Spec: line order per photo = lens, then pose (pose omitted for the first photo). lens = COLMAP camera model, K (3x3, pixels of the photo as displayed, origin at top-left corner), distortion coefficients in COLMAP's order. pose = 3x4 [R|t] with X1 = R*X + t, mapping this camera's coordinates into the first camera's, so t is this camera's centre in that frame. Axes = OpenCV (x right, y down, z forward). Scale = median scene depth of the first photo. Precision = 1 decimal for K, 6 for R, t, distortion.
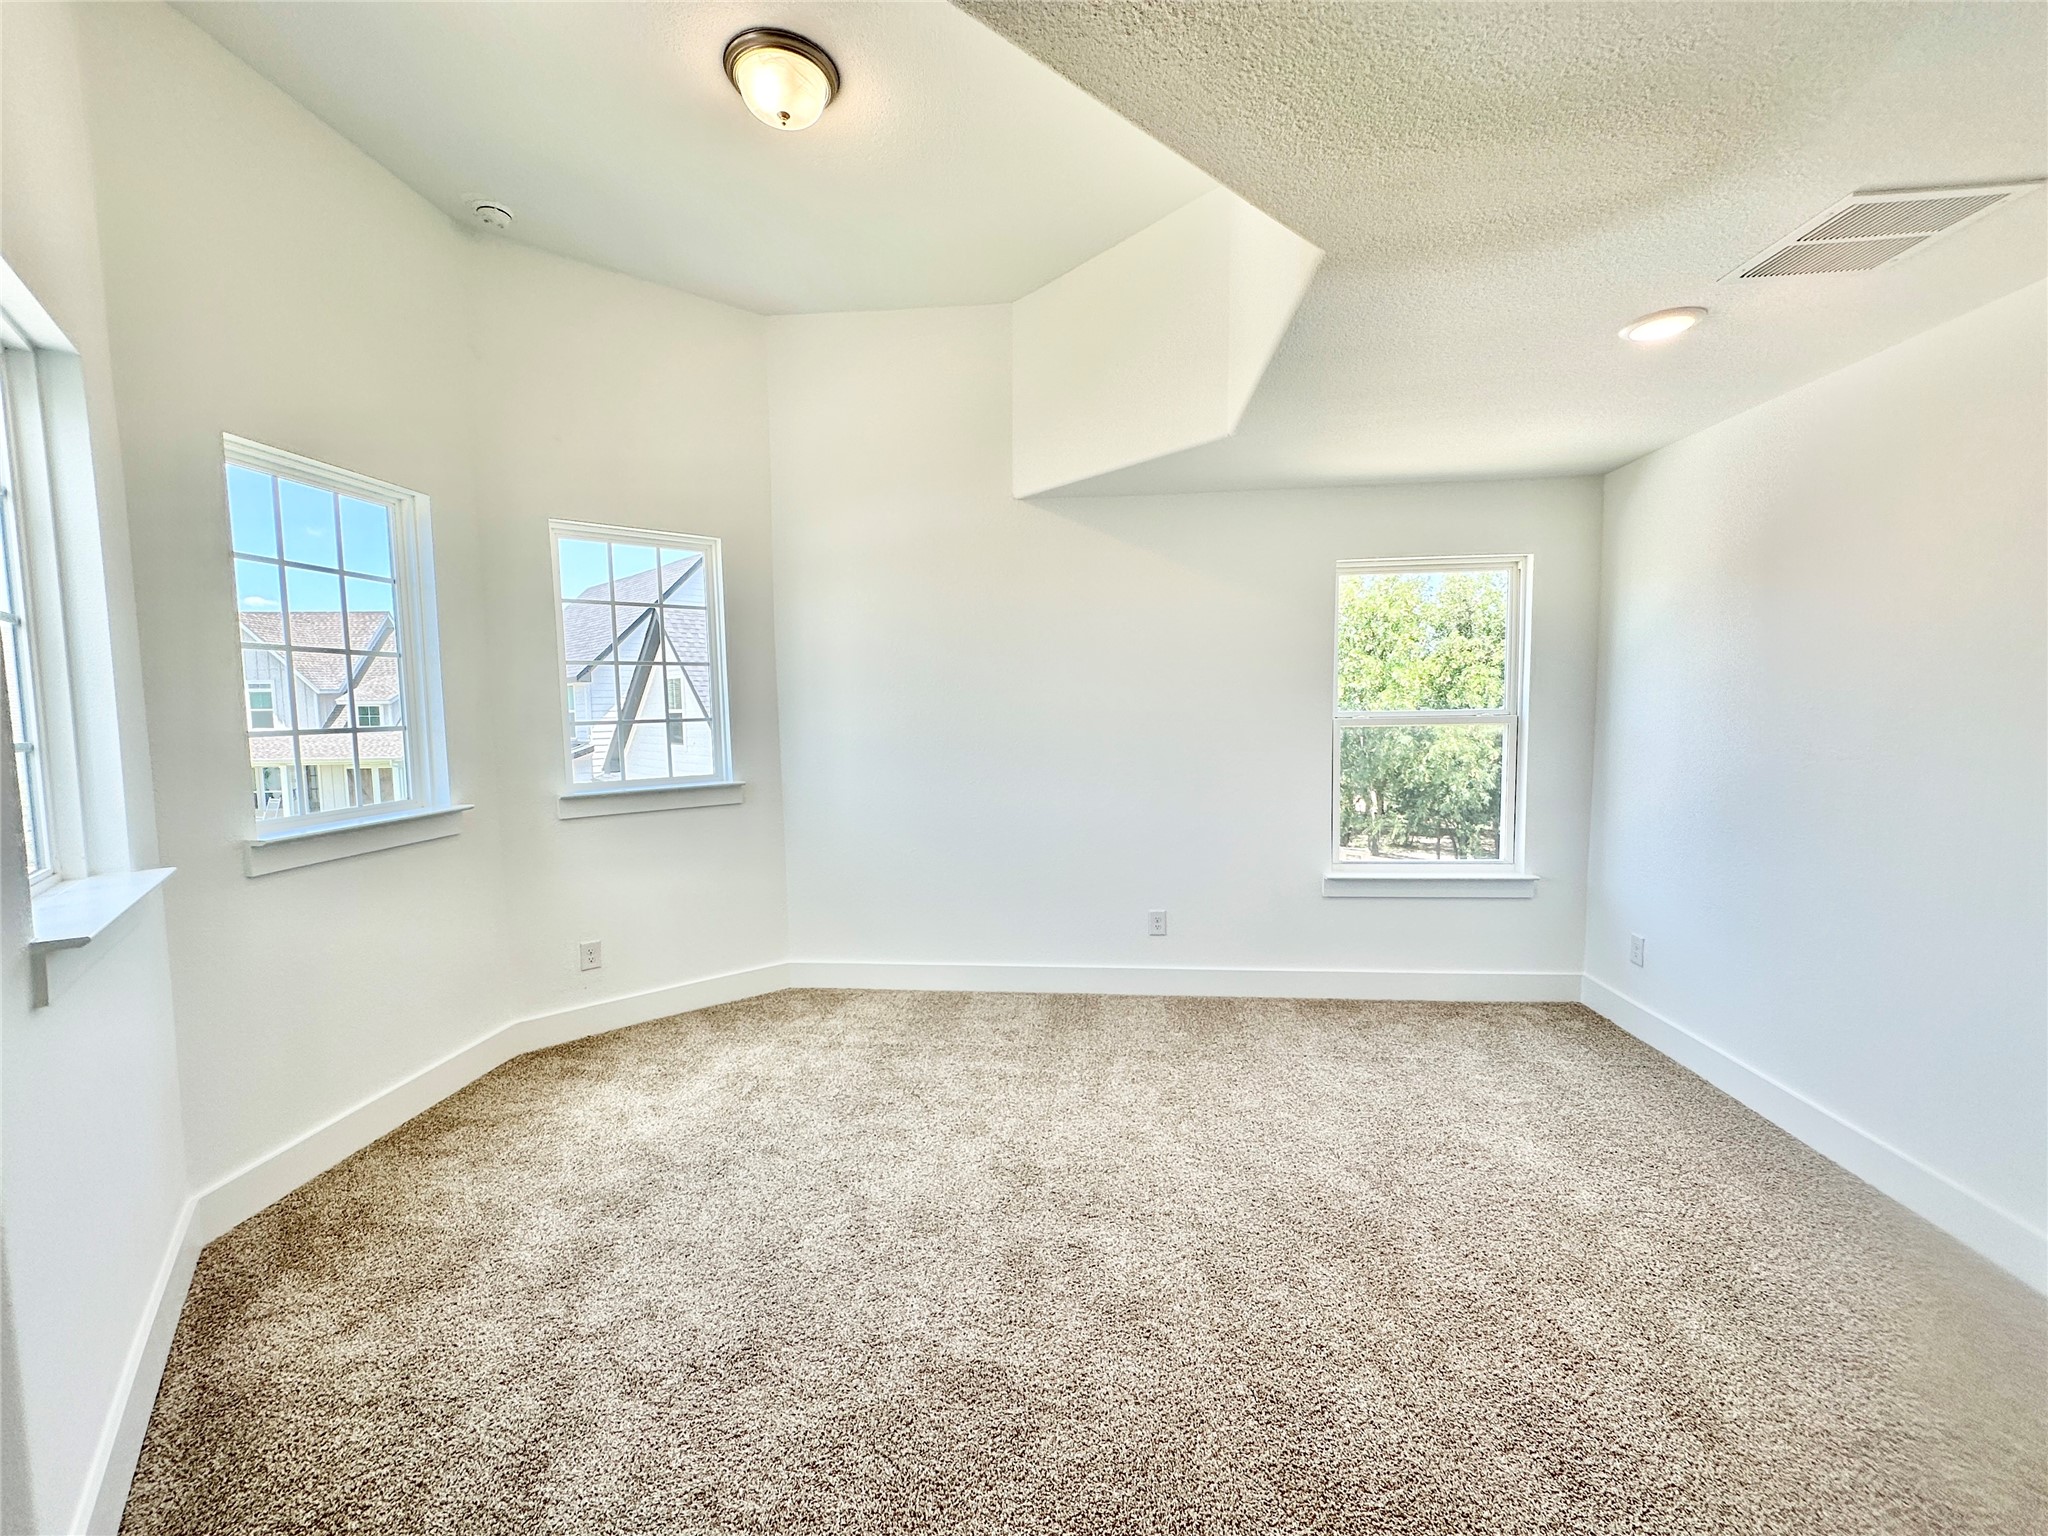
lens RADIAL K [[816.7, 0, 1025.8], [0, 816.7, 763.7], [0, 0, 1]] dist [-0.001487, 0.000253]
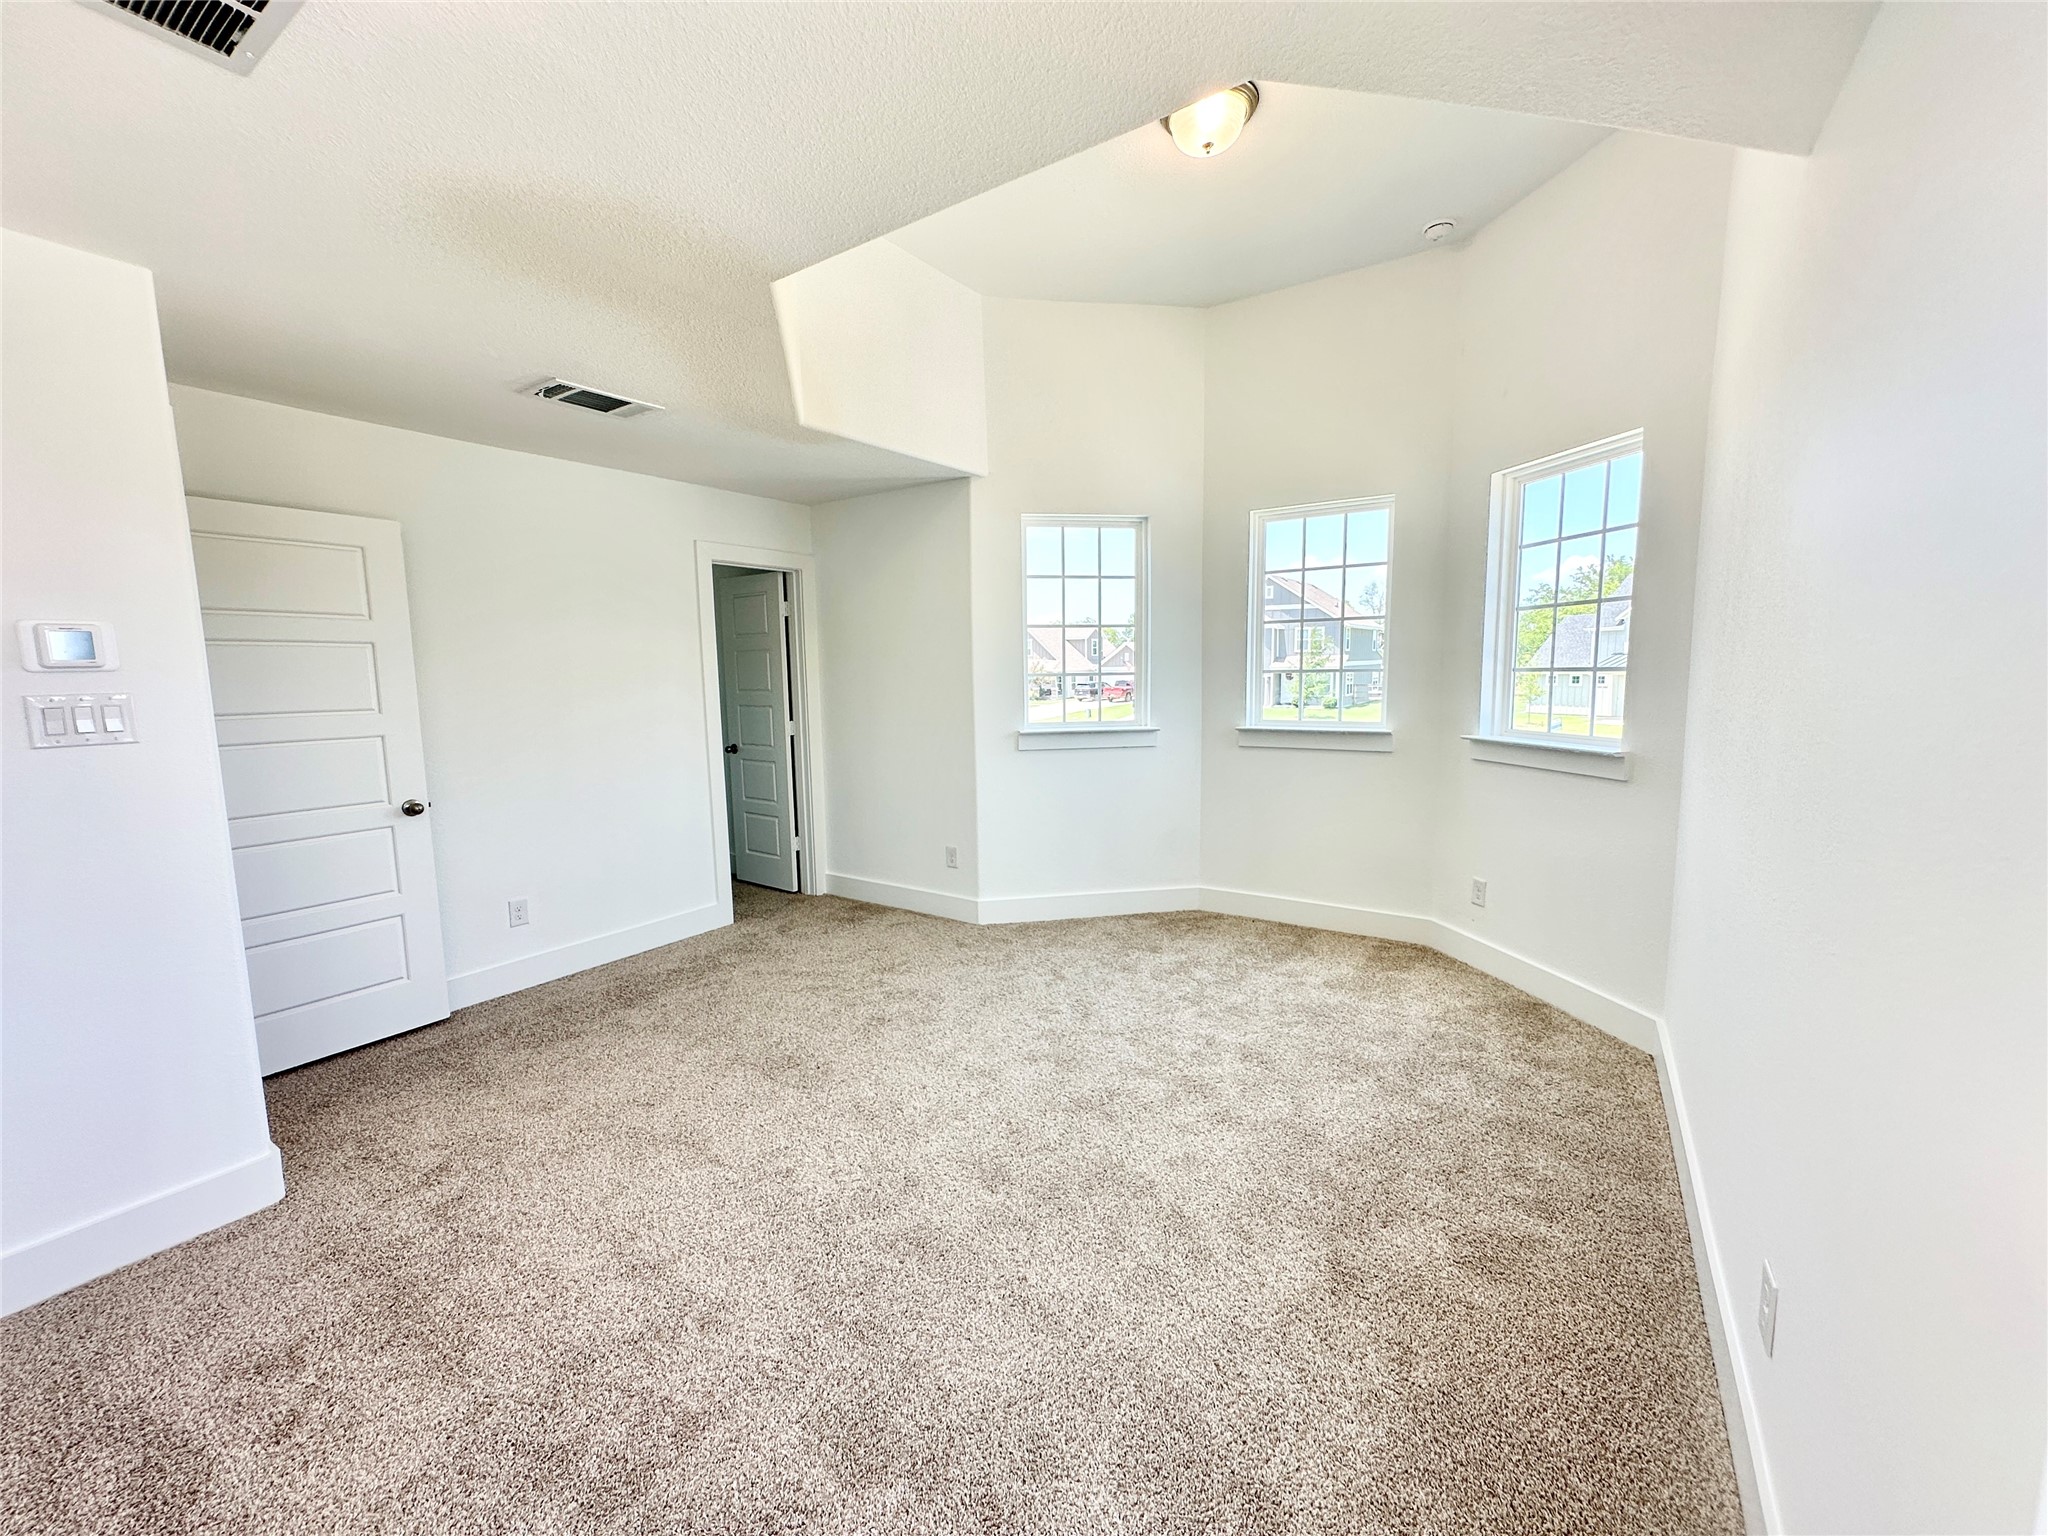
lens RADIAL K [[816.7, 0, 1029.1], [0, 816.7, 766.3], [0, 0, 1]] dist [-0.001487, 0.000253]
pose [[-0.480105, 0.126414, -0.868055, 0.765839], [-0.041613, 0.985166, 0.166484, -0.091473], [0.876224, 0.116053, -0.467722, 1.161812]]
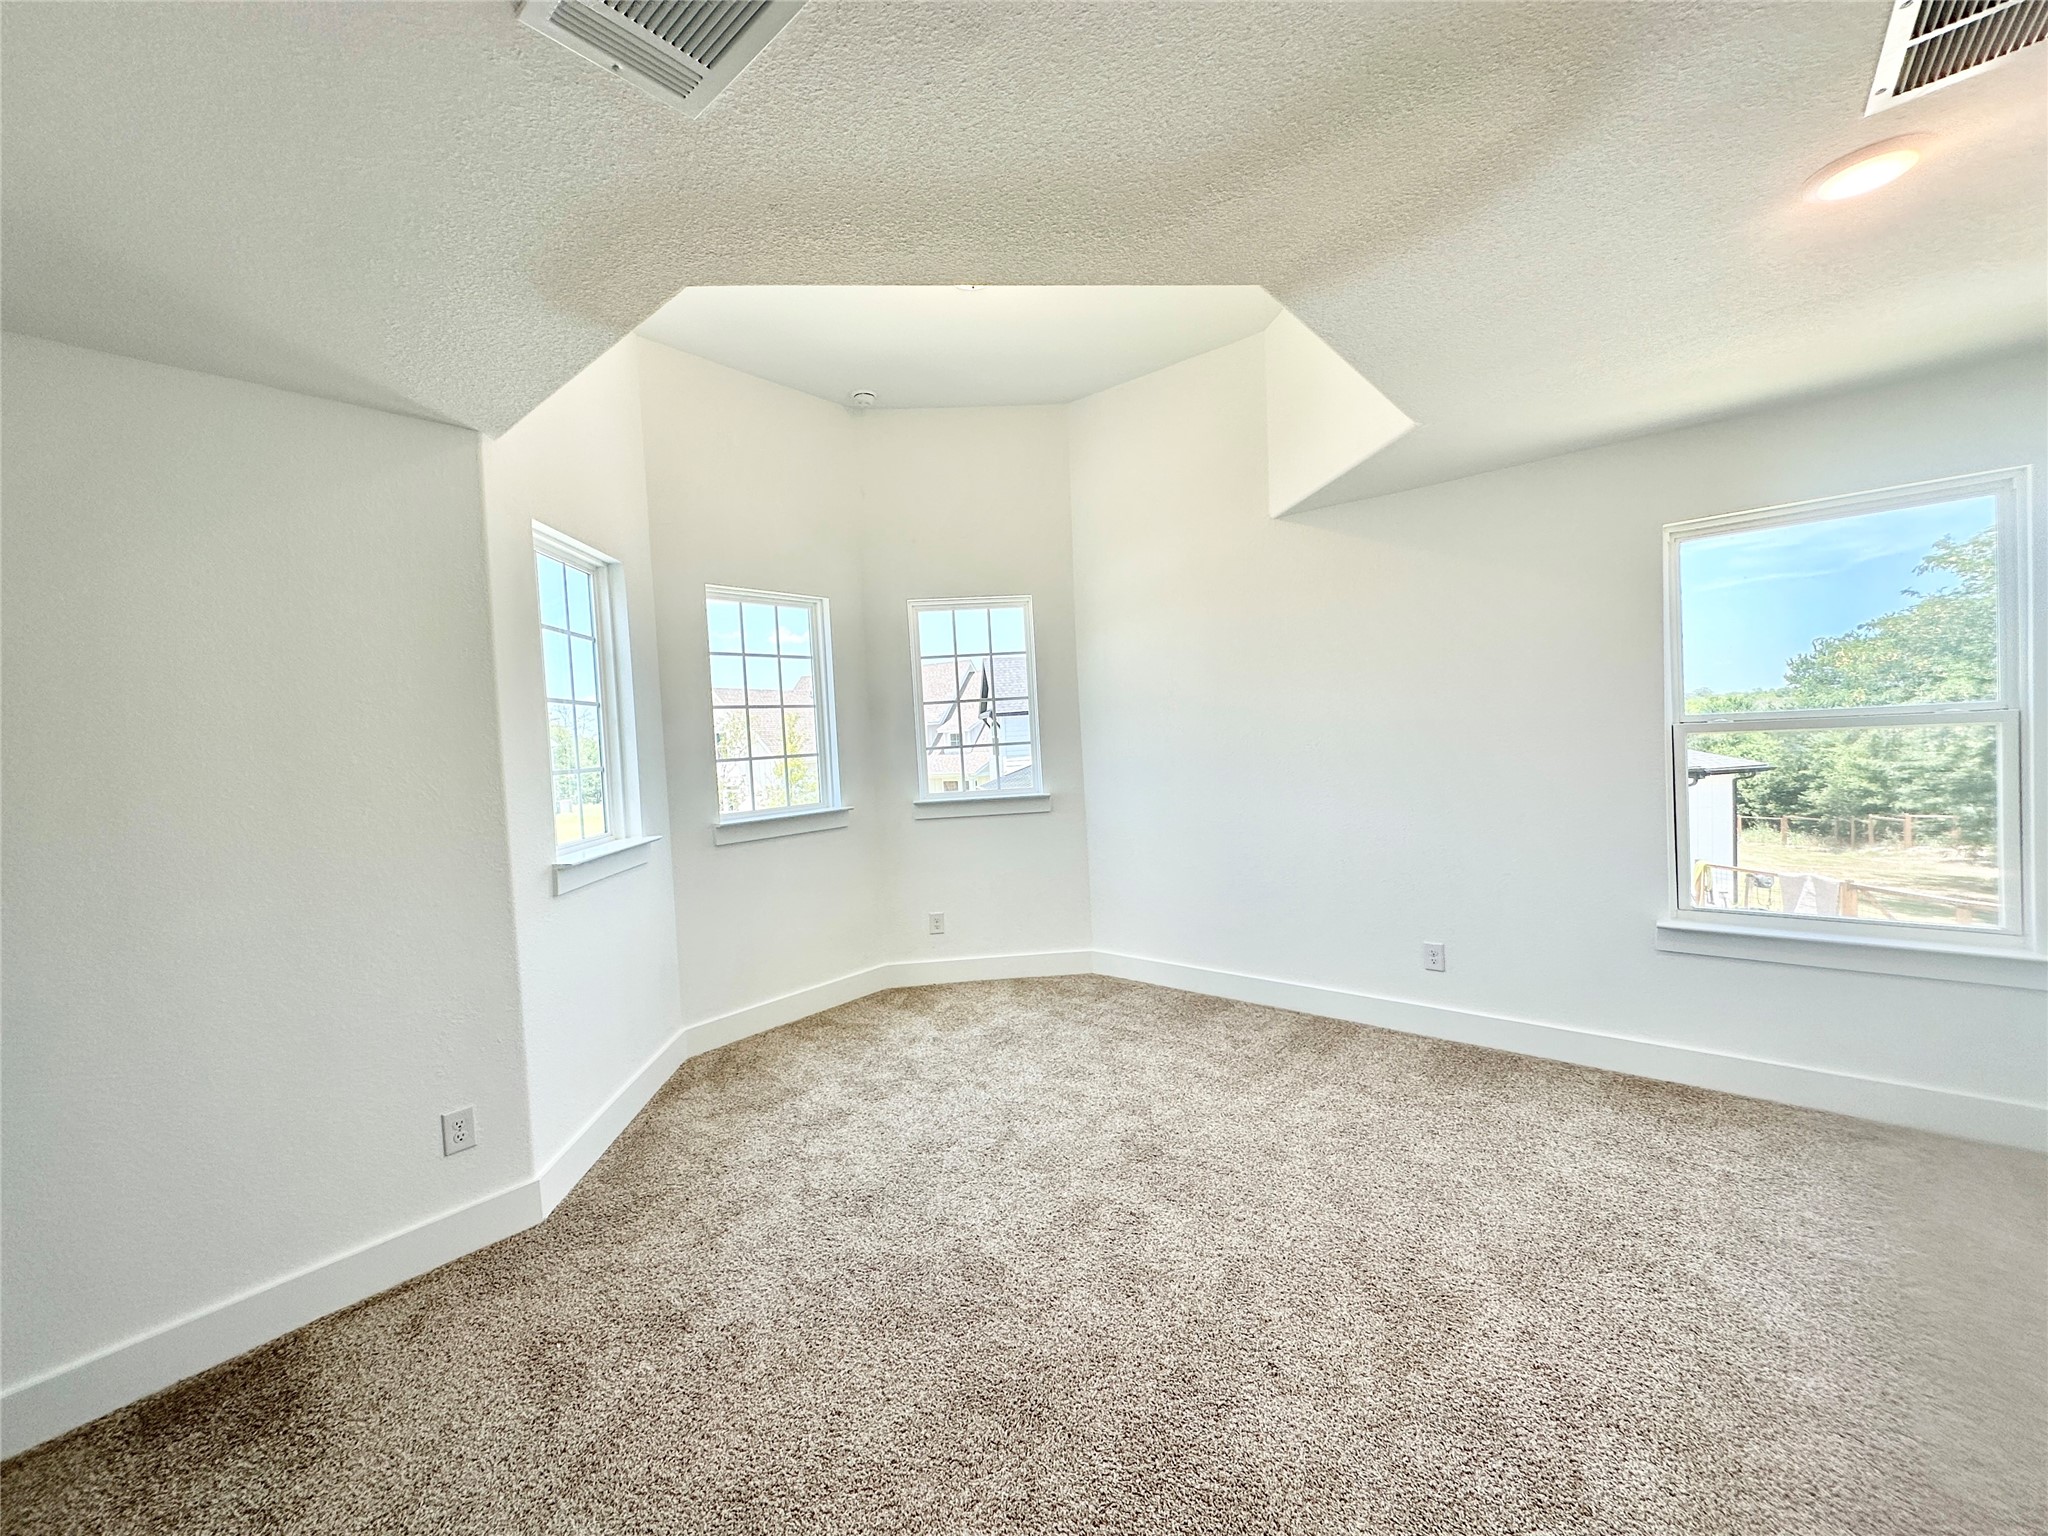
lens RADIAL K [[816.7, 0, 1021.6], [0, 816.7, 760.6], [0, 0, 1]] dist [-0.001487, 0.000253]
pose [[0.813644, -0.009950, -0.581278, 0.424530], [-0.002445, 0.999786, -0.020536, -0.002955], [0.581358, 0.018130, 0.813446, -0.003249]]
